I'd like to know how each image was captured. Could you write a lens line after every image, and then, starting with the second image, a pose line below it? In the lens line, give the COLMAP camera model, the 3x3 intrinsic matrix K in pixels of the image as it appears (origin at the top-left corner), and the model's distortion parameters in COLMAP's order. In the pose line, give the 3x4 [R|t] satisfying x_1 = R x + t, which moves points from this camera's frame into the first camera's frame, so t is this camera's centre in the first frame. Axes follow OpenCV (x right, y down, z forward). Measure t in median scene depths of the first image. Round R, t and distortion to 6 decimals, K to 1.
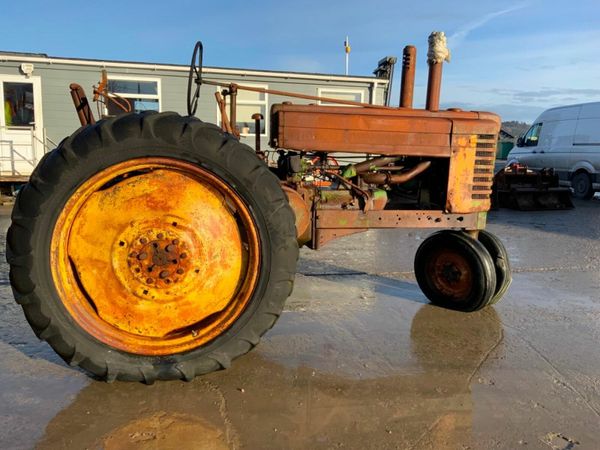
lens RADIAL K [[500.1, 0, 305.1], [0, 500.1, 226.9], [0, 0, 1]] dist [0.056173, -0.115670]
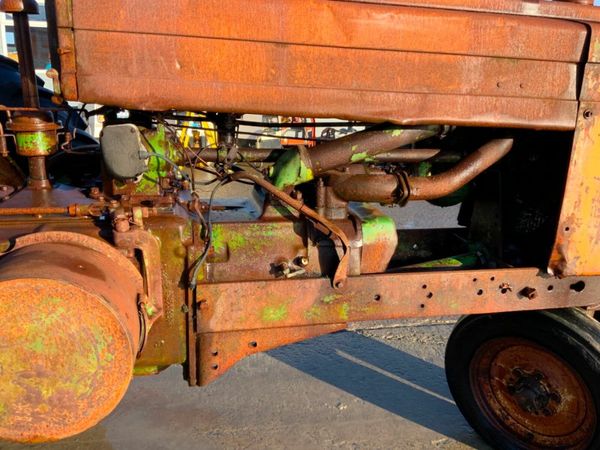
lens RADIAL K [[500.1, 0, 303.3], [0, 500.1, 229.2], [0, 0, 1]] dist [0.056173, -0.115670]
pose [[0.999488, -0.001550, 0.031968, 0.085827], [-0.002009, 0.993820, 0.110985, -0.110248], [-0.031943, -0.110992, 0.993308, 0.659052]]
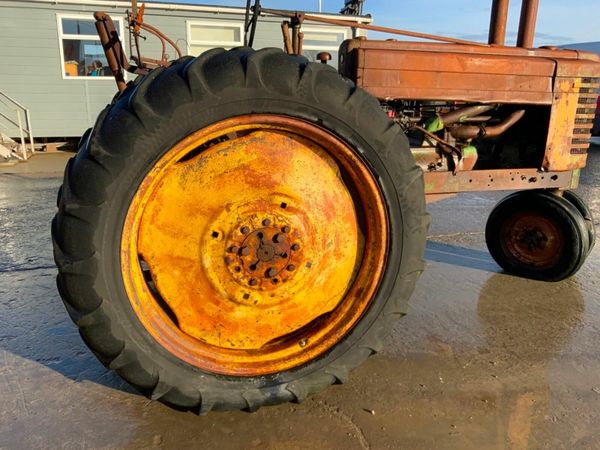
lens RADIAL K [[500.1, 0, 302.0], [0, 500.1, 227.3], [0, 0, 1]] dist [0.056173, -0.115670]
pose [[0.994508, -0.037846, 0.097575, -0.223052], [0.027320, 0.993879, 0.107041, -0.037512], [-0.101029, -0.103788, 0.989455, 0.191642]]
